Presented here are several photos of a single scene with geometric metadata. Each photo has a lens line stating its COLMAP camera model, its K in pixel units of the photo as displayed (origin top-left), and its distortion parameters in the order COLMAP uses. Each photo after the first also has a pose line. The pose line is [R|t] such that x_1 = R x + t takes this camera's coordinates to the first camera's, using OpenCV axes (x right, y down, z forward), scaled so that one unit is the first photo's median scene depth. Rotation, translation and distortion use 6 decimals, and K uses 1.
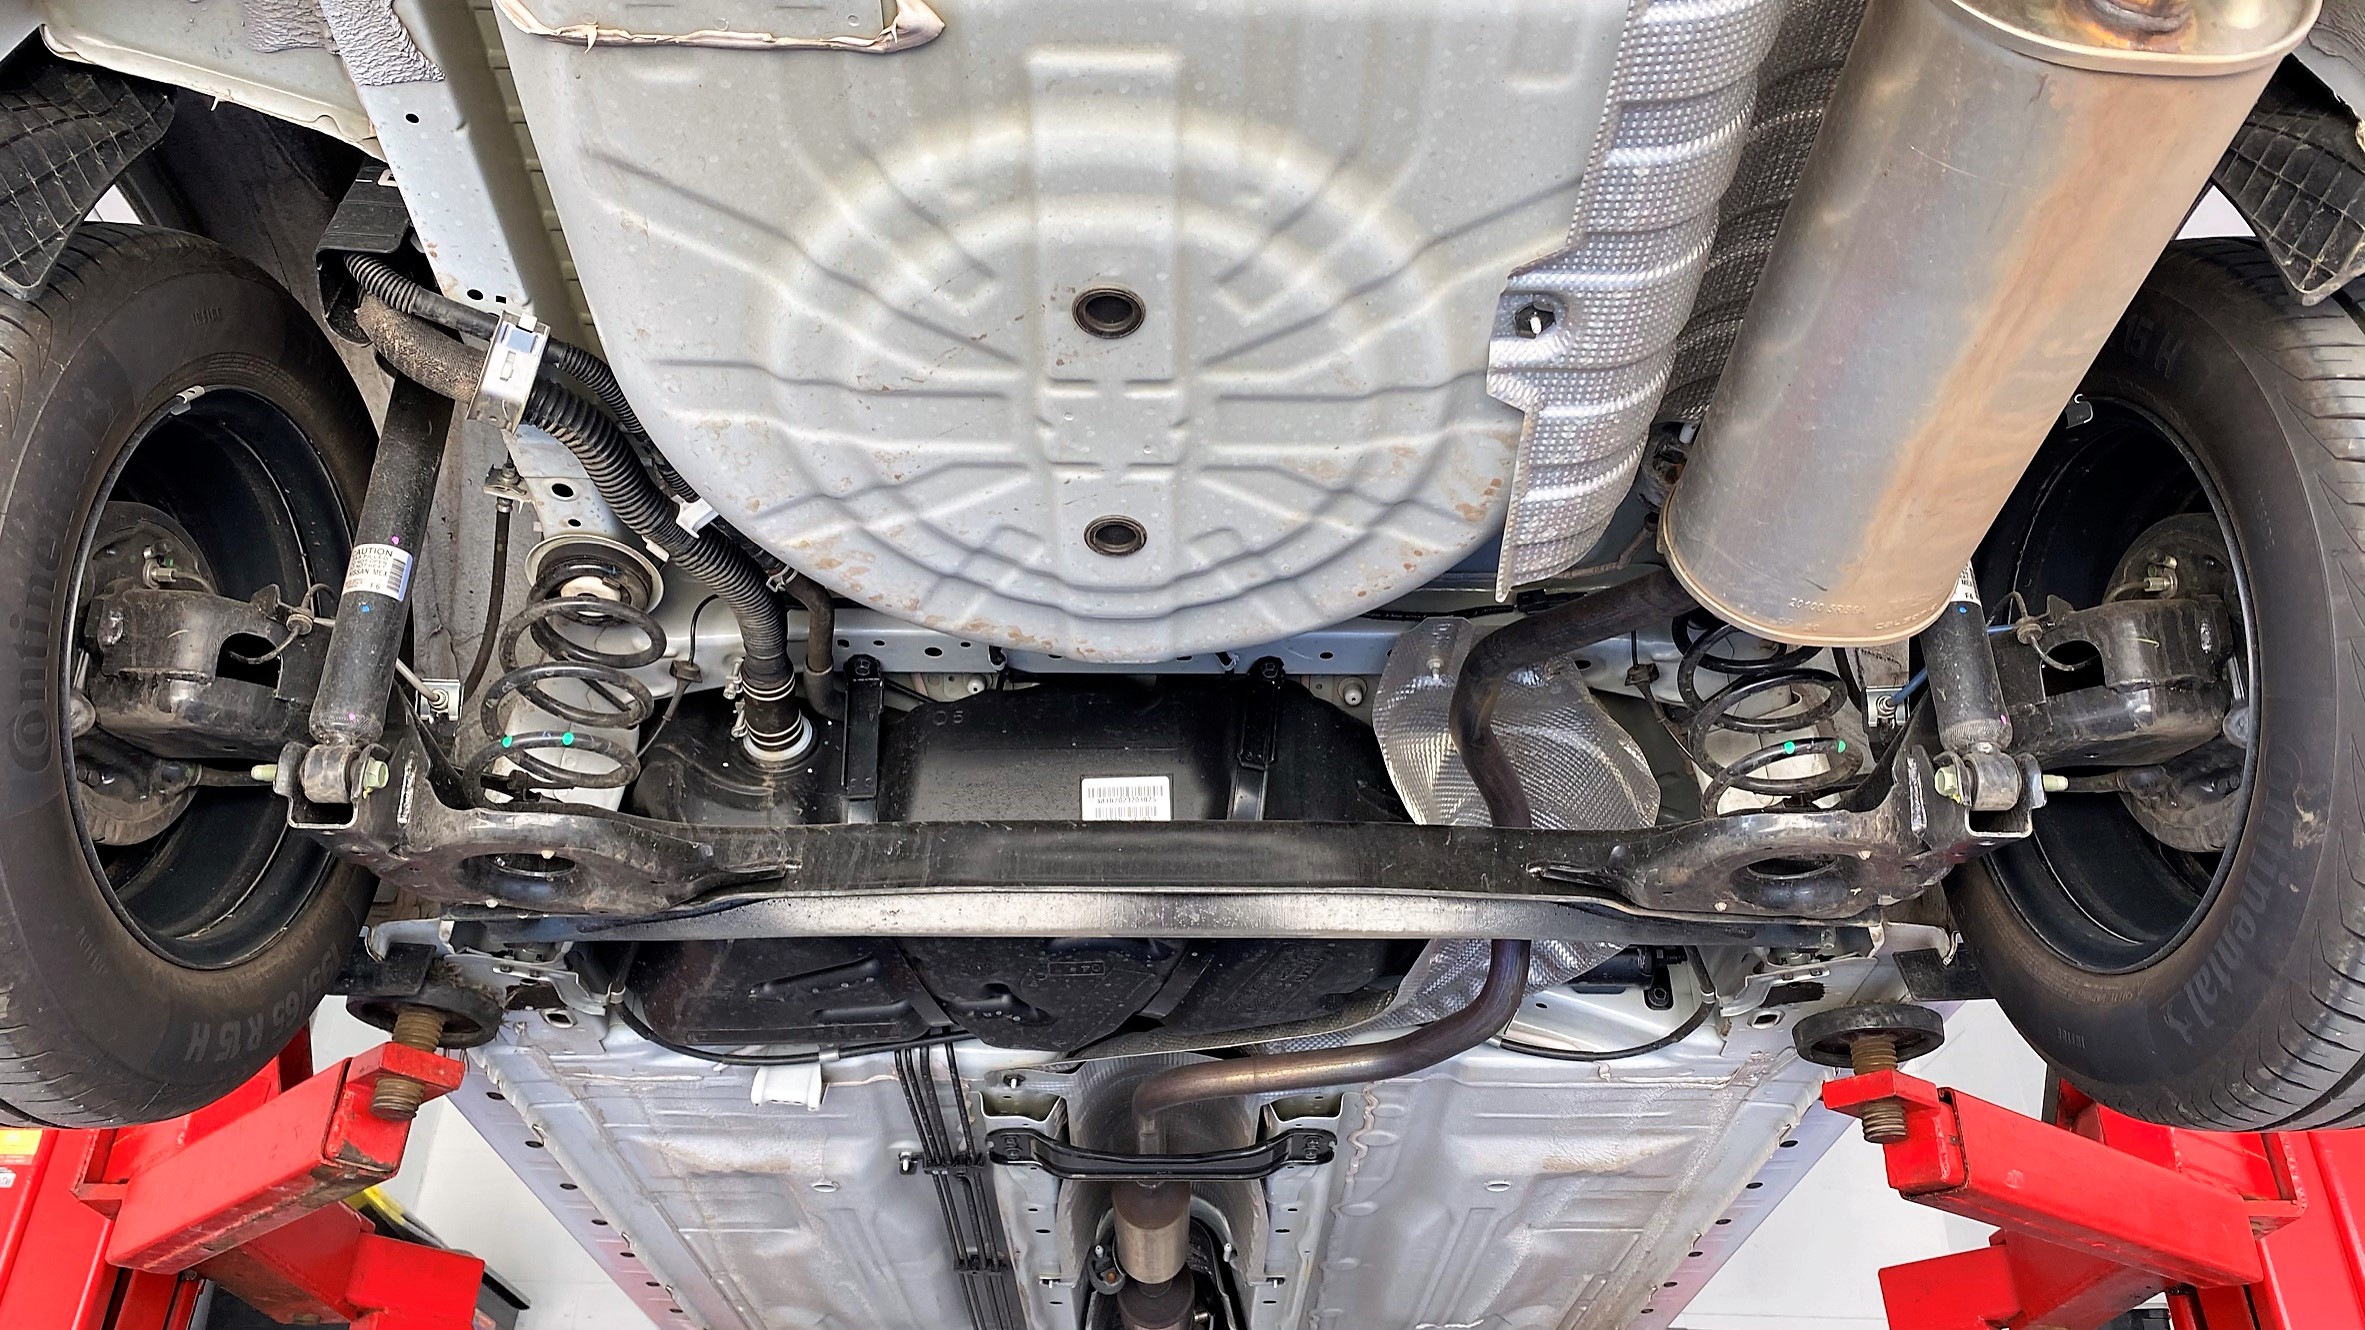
lens RADIAL K [[1880.5, 0, 1188.3], [0, 1880.5, 666.6], [0, 0, 1]] dist [-0.004956, 0.051359]
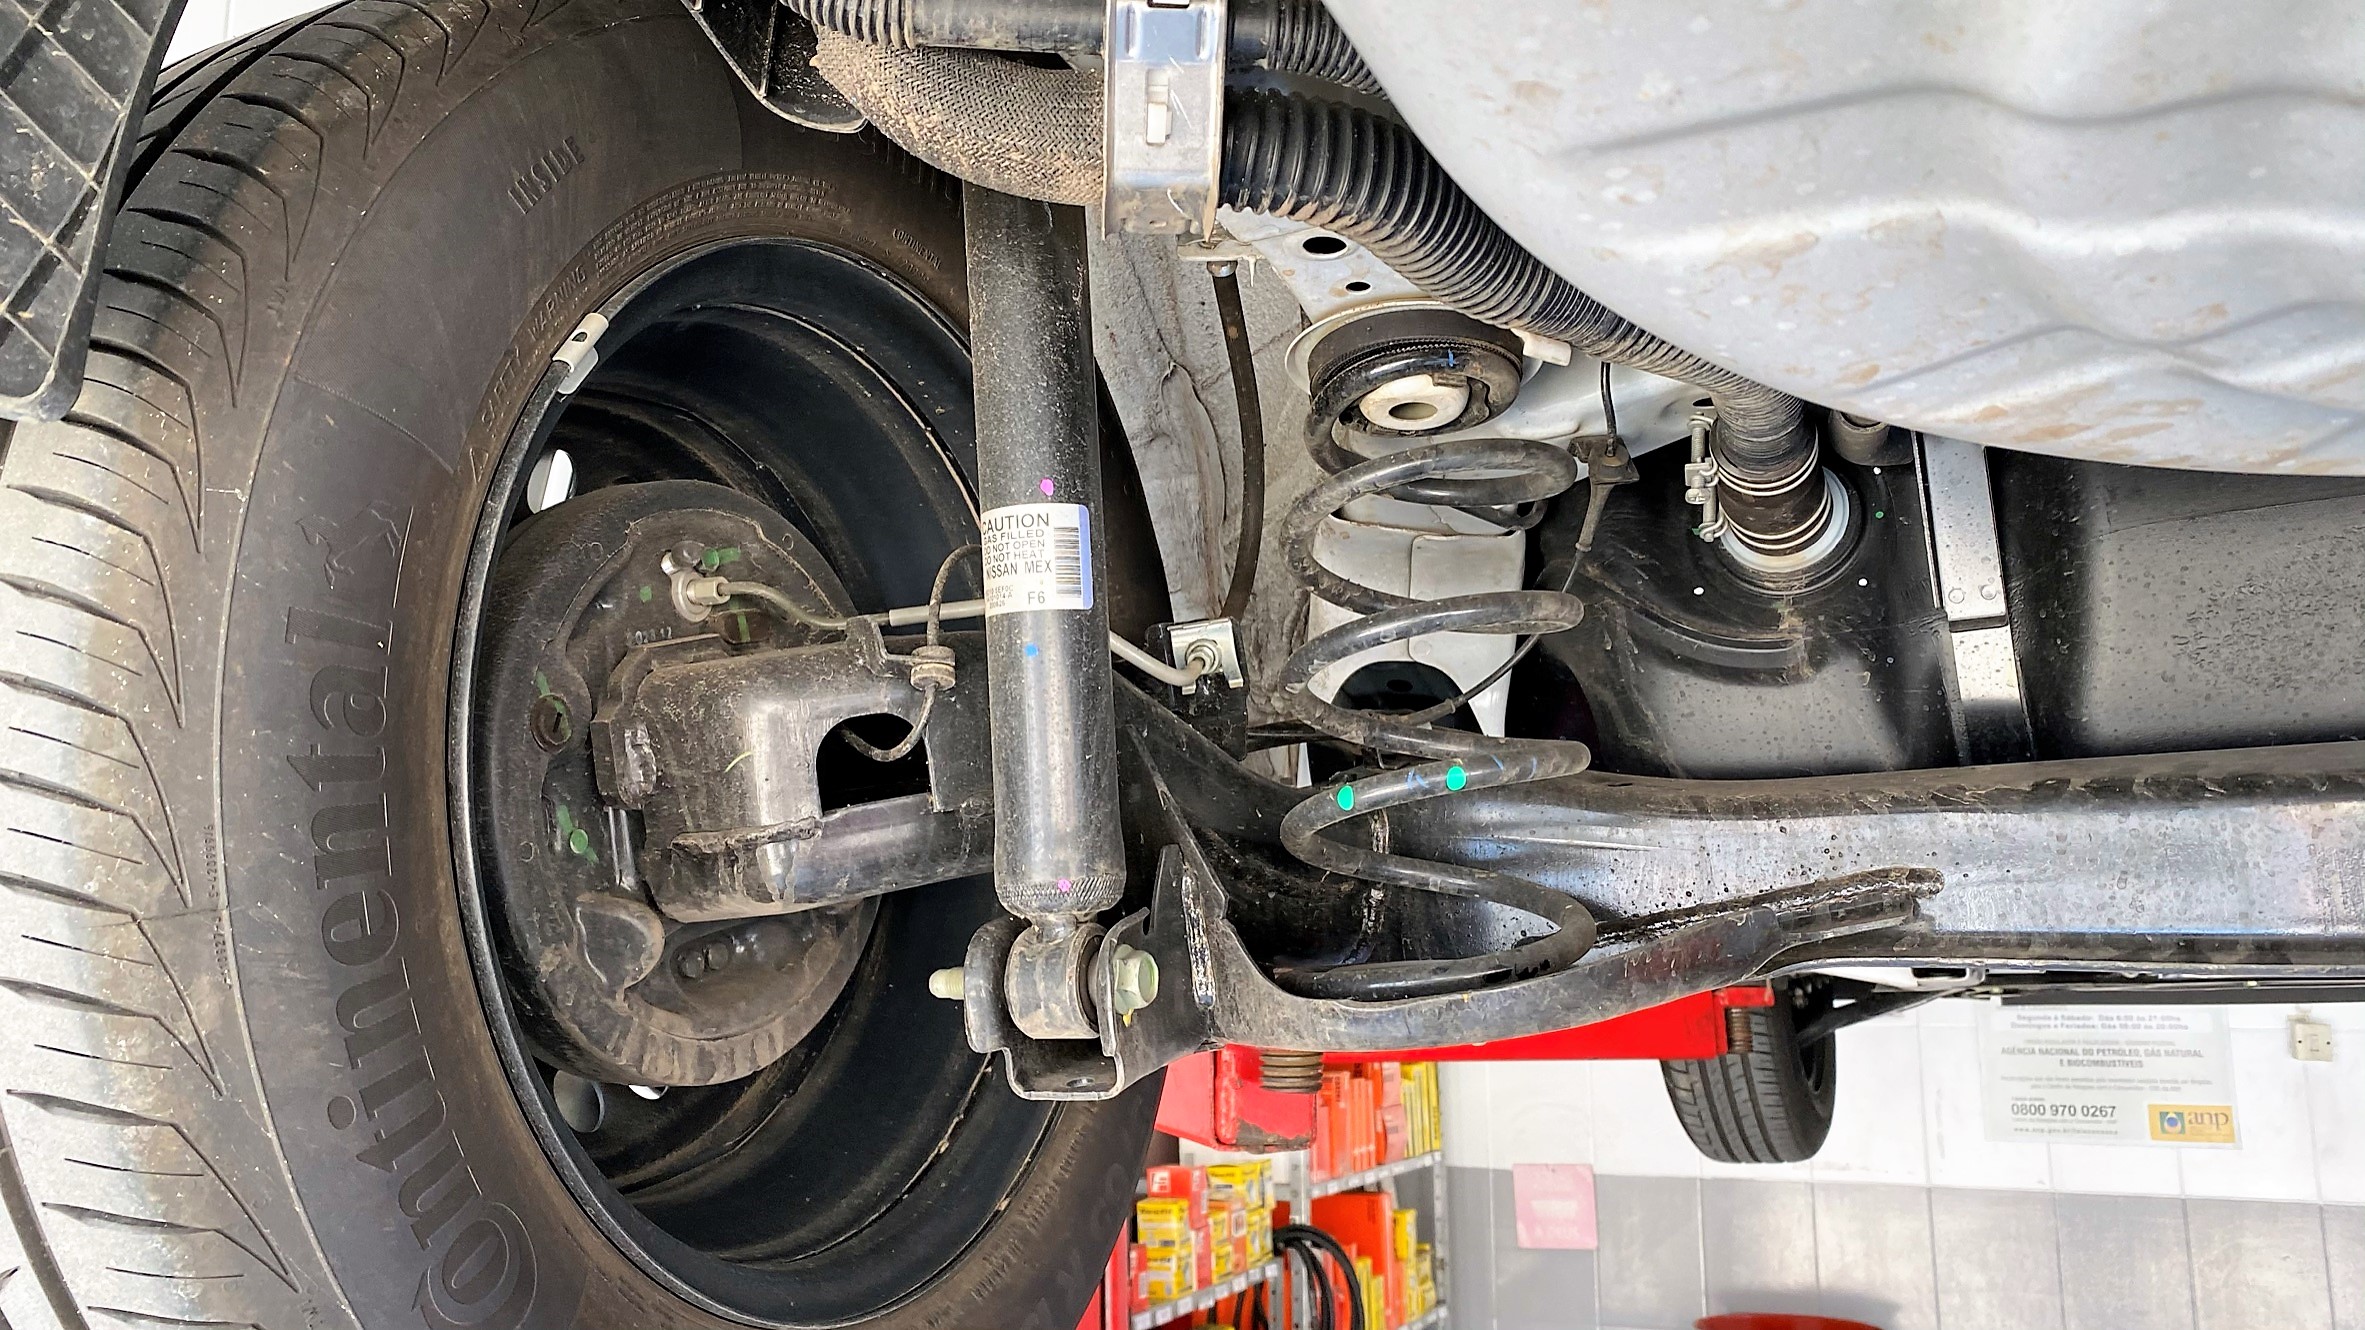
lens RADIAL K [[1880.5, 0, 1188.3], [0, 1880.5, 666.6], [0, 0, 1]] dist [-0.004956, 0.051359]
pose [[0.900023, -0.110987, -0.421474, -0.192807], [0.255301, 0.918014, 0.303434, -0.169779], [0.353242, -0.380700, 0.854569, 0.596527]]
